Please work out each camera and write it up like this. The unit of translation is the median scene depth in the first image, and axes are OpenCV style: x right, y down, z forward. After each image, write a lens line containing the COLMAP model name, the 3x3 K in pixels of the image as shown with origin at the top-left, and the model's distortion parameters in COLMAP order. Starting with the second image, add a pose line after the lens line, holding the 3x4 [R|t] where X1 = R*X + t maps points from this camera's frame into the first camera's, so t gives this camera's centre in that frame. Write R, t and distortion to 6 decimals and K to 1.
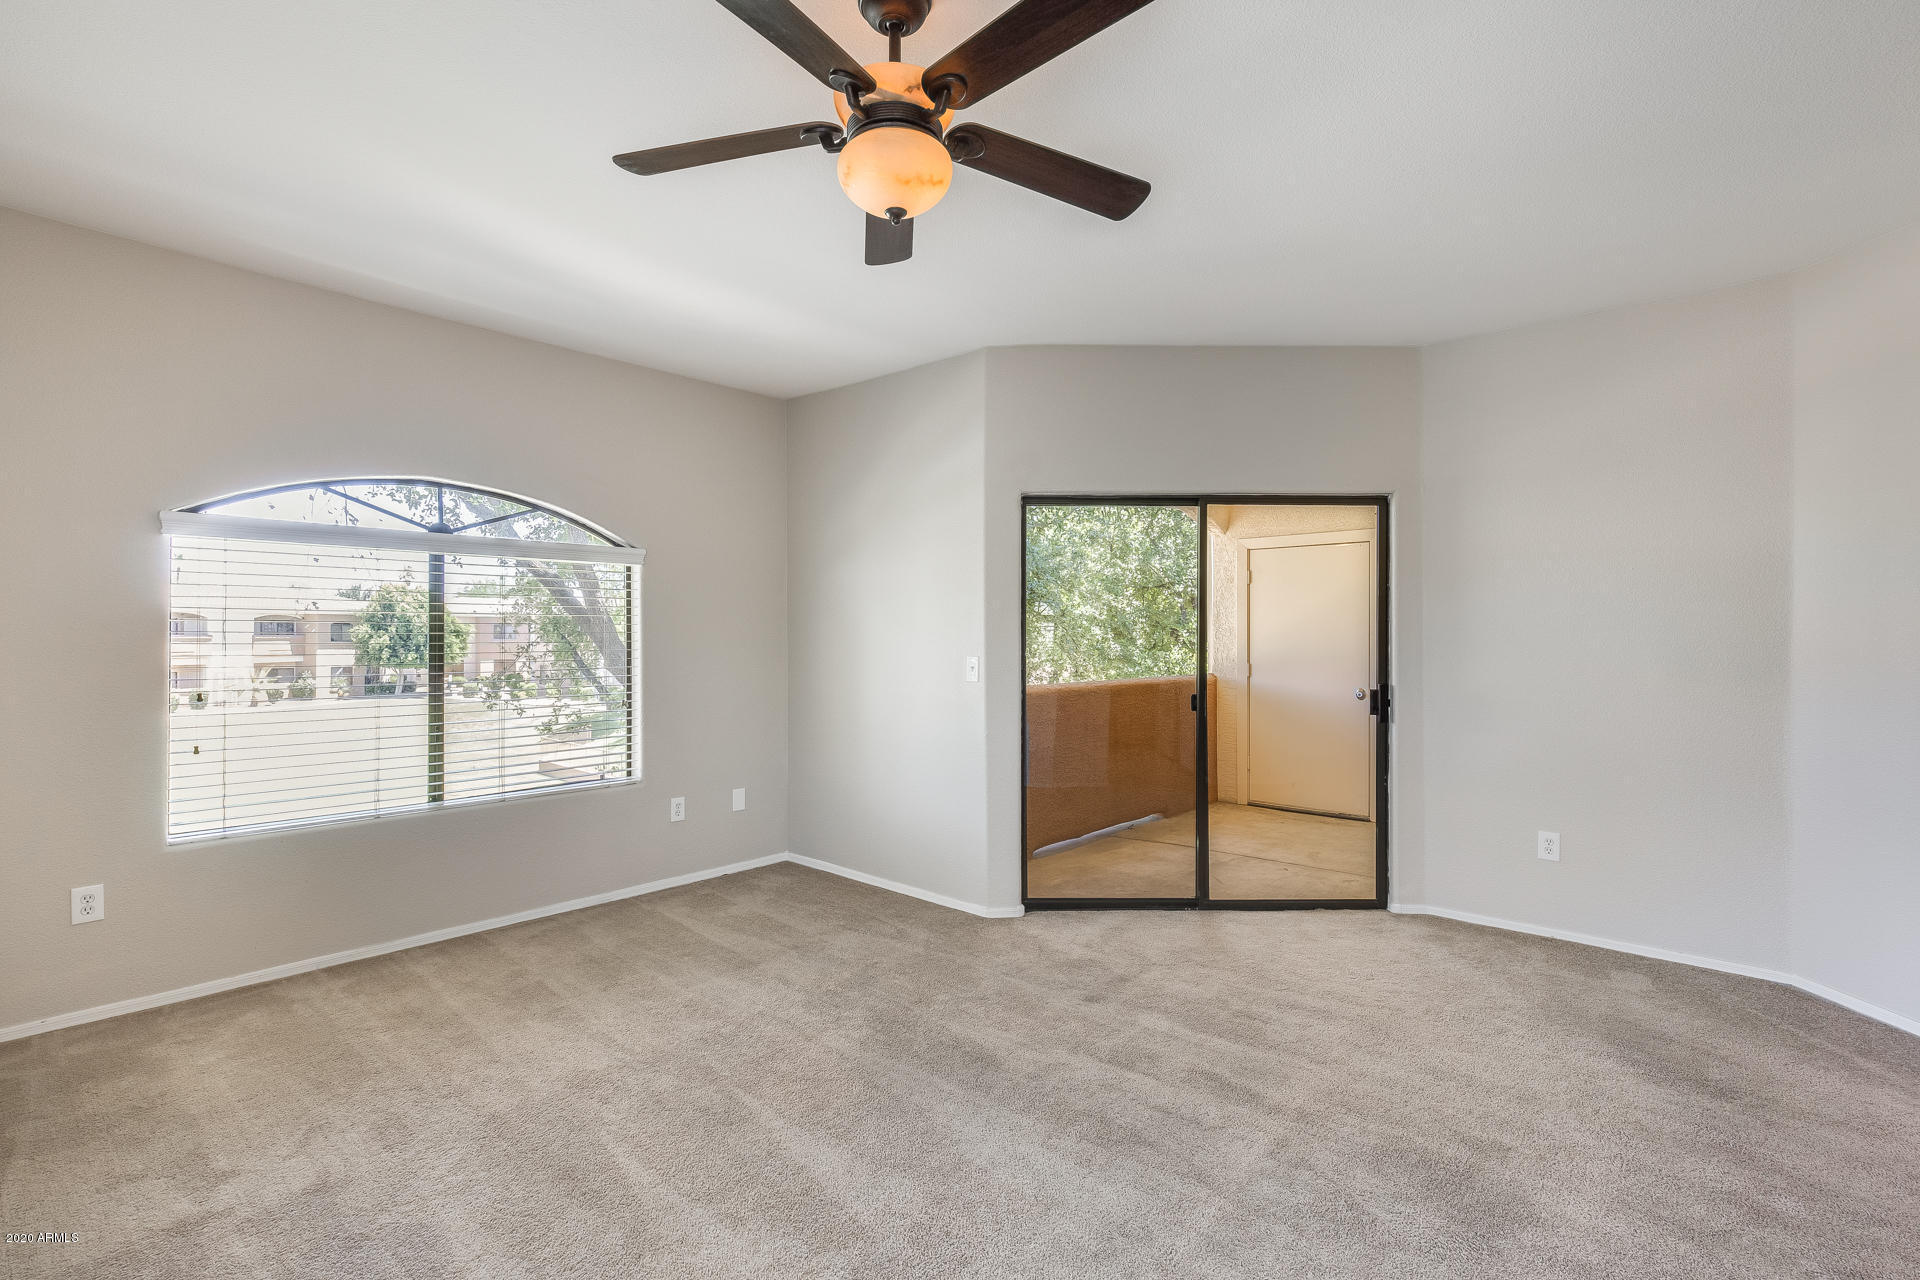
lens RADIAL K [[864.0, 0, 956.7], [0, 864.0, 637.5], [0, 0, 1]] dist [0.003723, -0.000041]
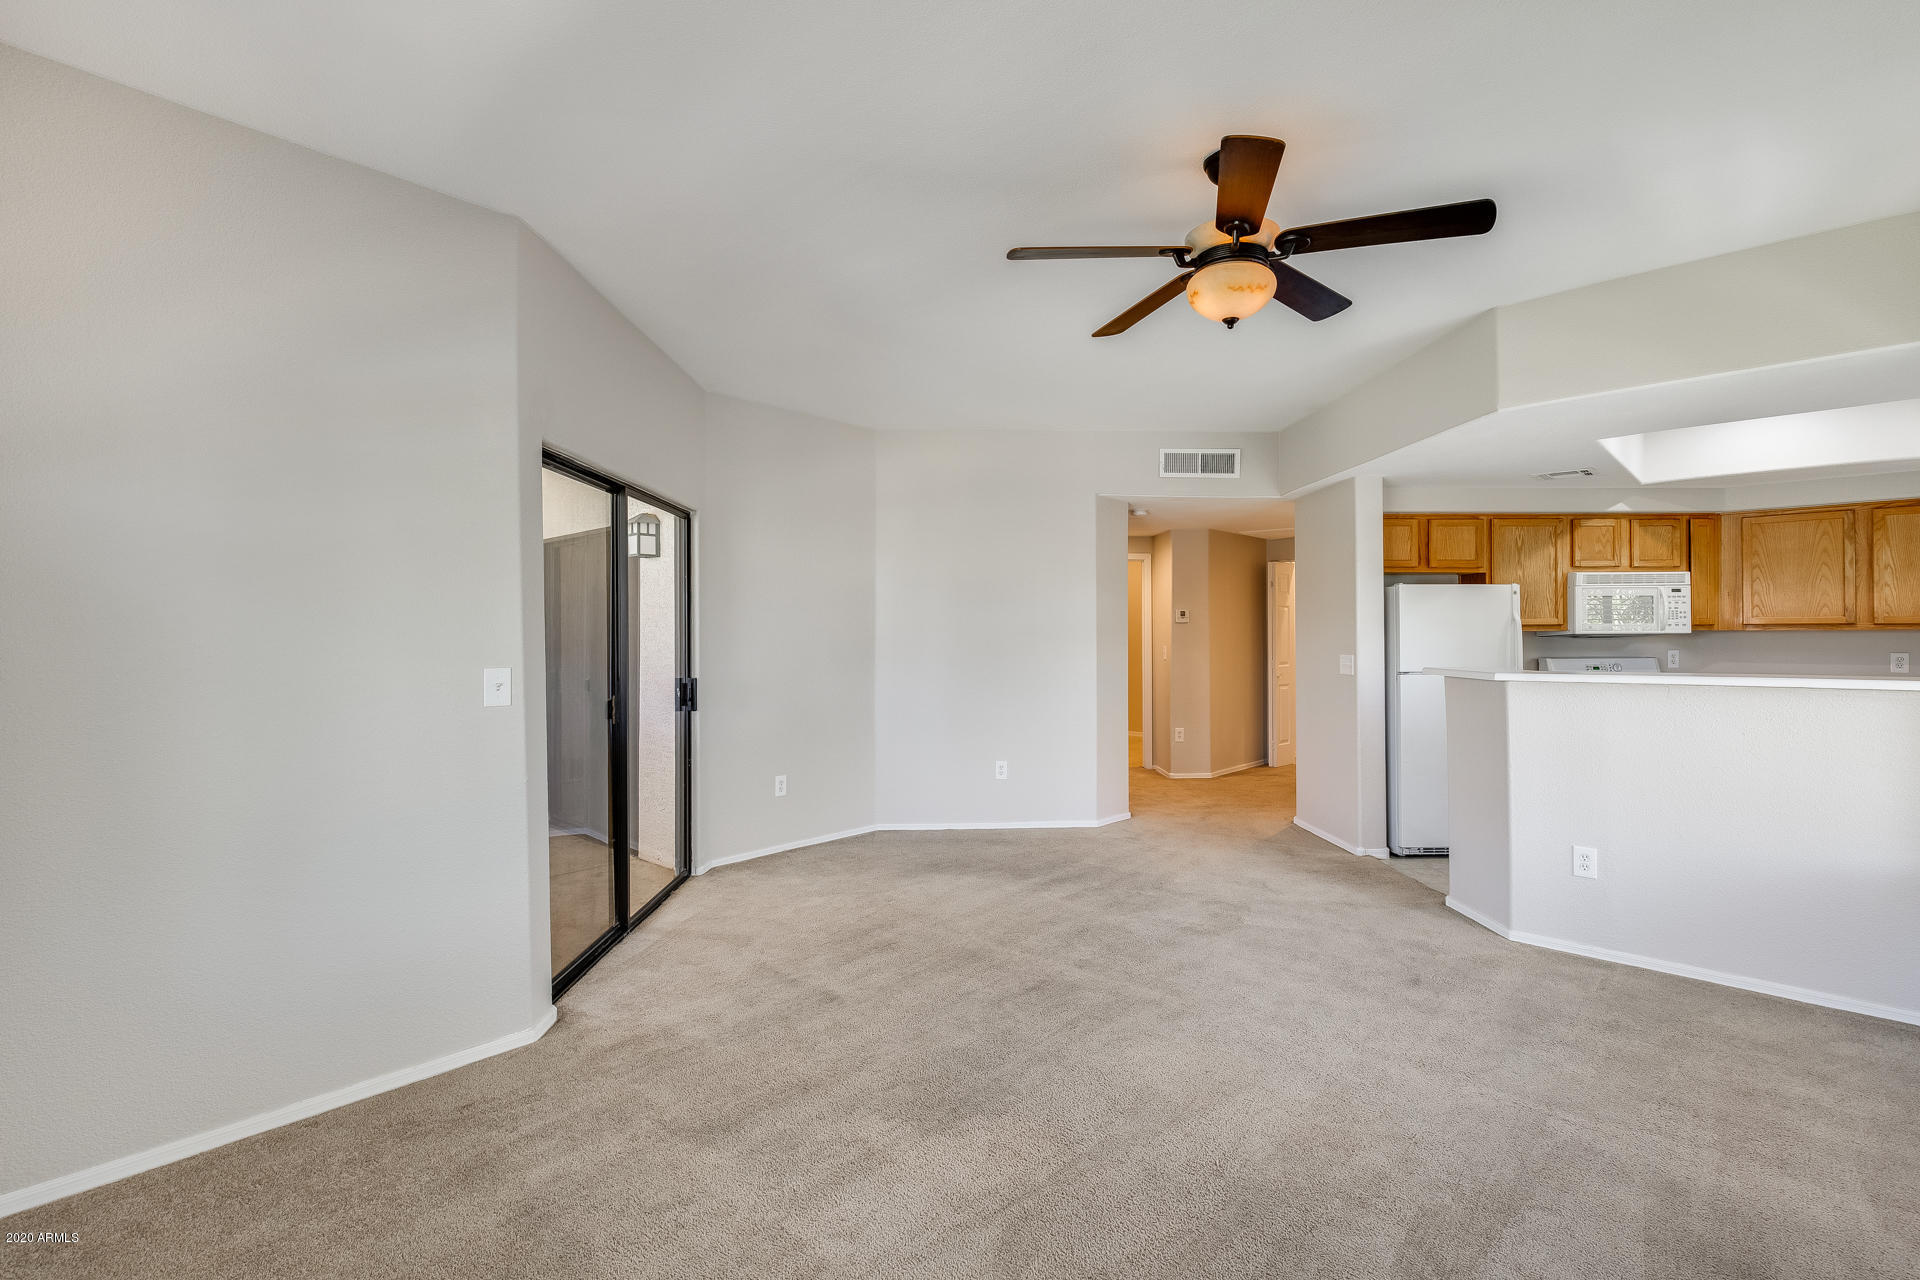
lens RADIAL K [[867.1, 0, 957.9], [0, 867.1, 628.7], [0, 0, 1]] dist [0.001356, -0.000005]
pose [[0.029902, 0.002987, 0.999548, -0.647082], [0.005737, 0.999979, -0.003160, -0.004635], [-0.999536, 0.005829, 0.029884, 0.624565]]
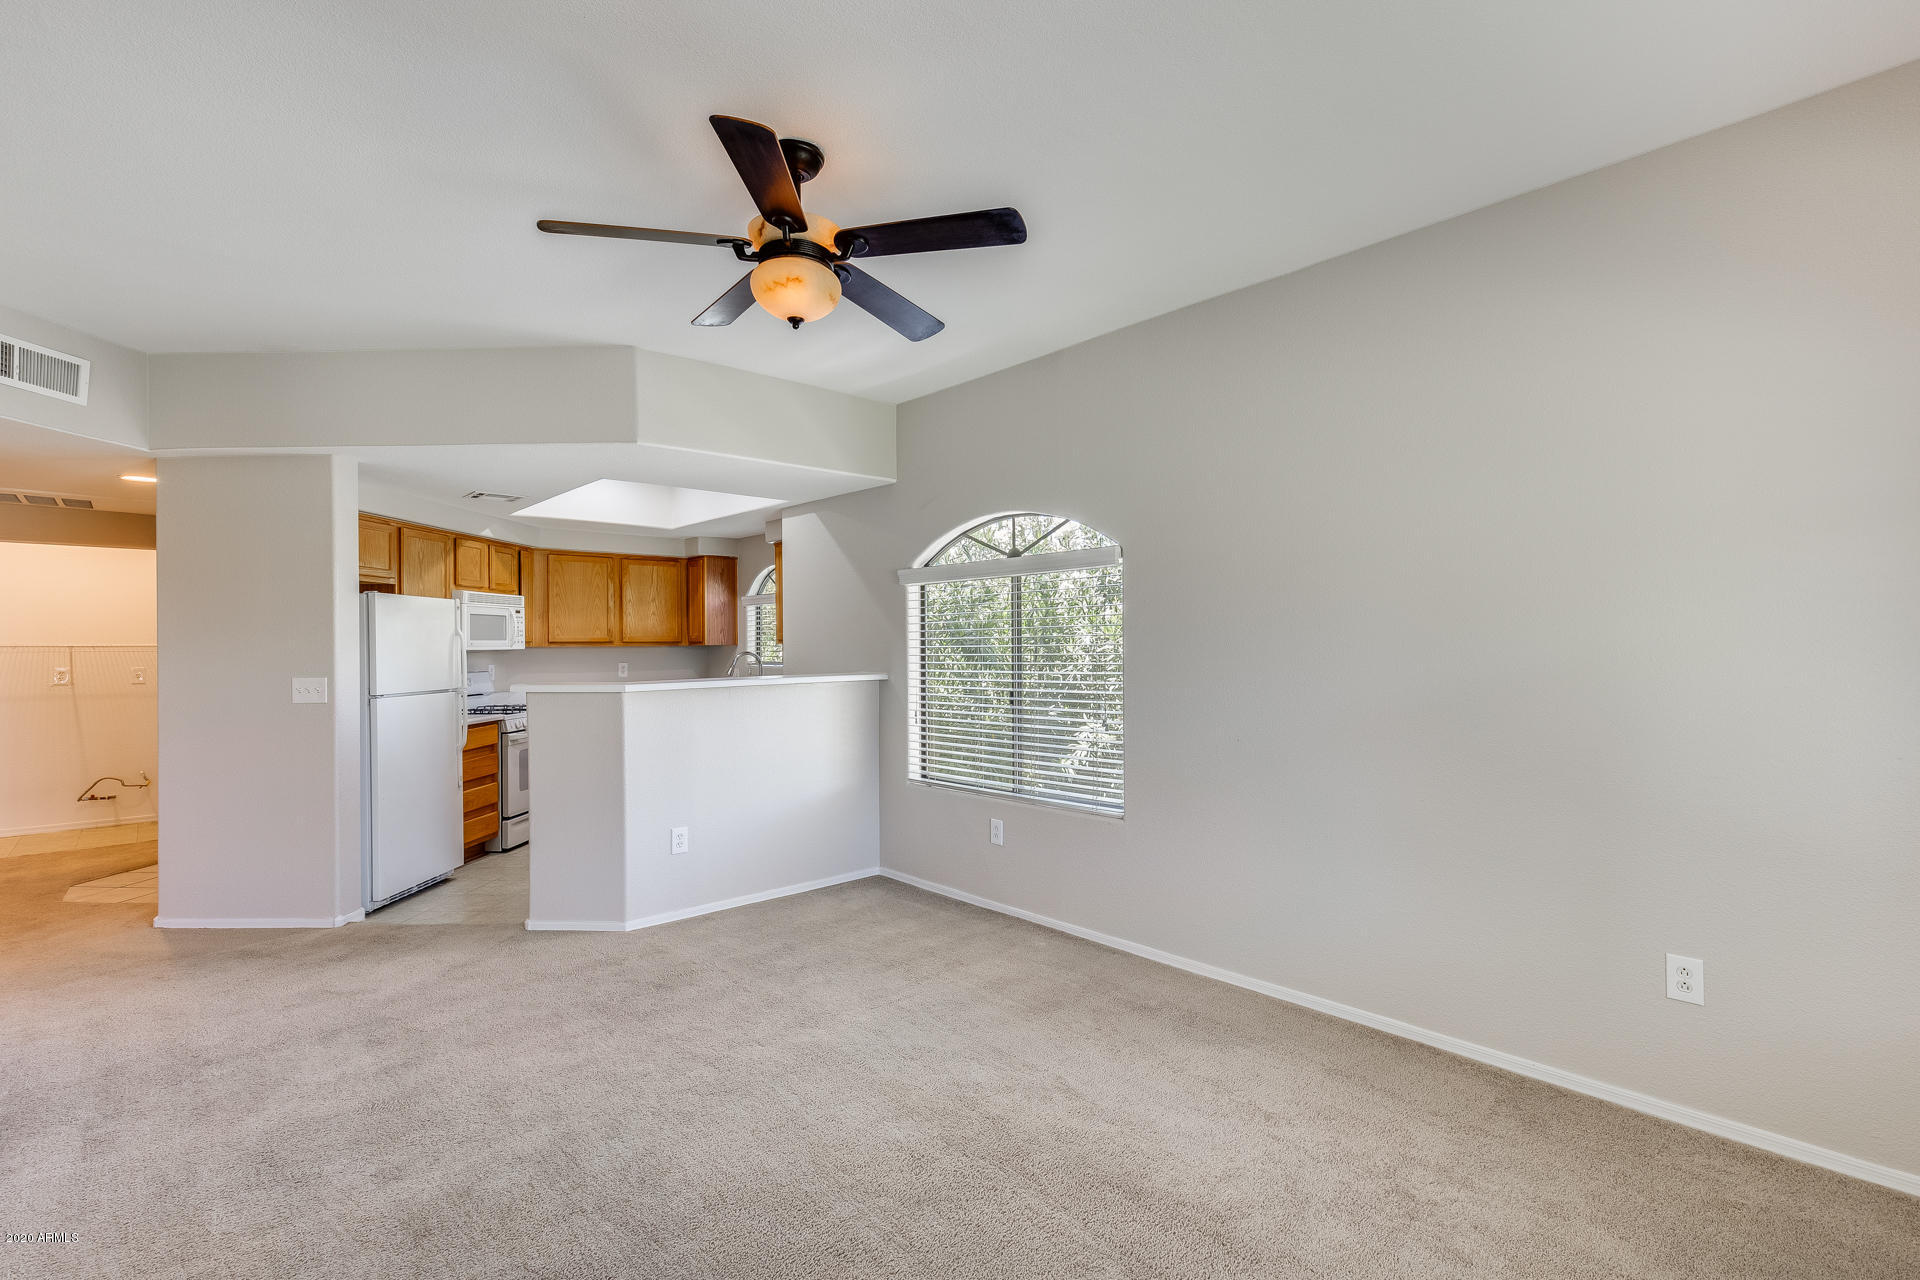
lens RADIAL K [[881.9, 0, 965.8], [0, 881.9, 646.2], [0, 0, 1]] dist [0.000523, -0.000035]
pose [[-0.995762, 0.004509, 0.091858, -0.199528], [0.004965, 0.999976, 0.004729, -0.004532], [-0.091834, 0.005165, -0.995761, 1.033301]]
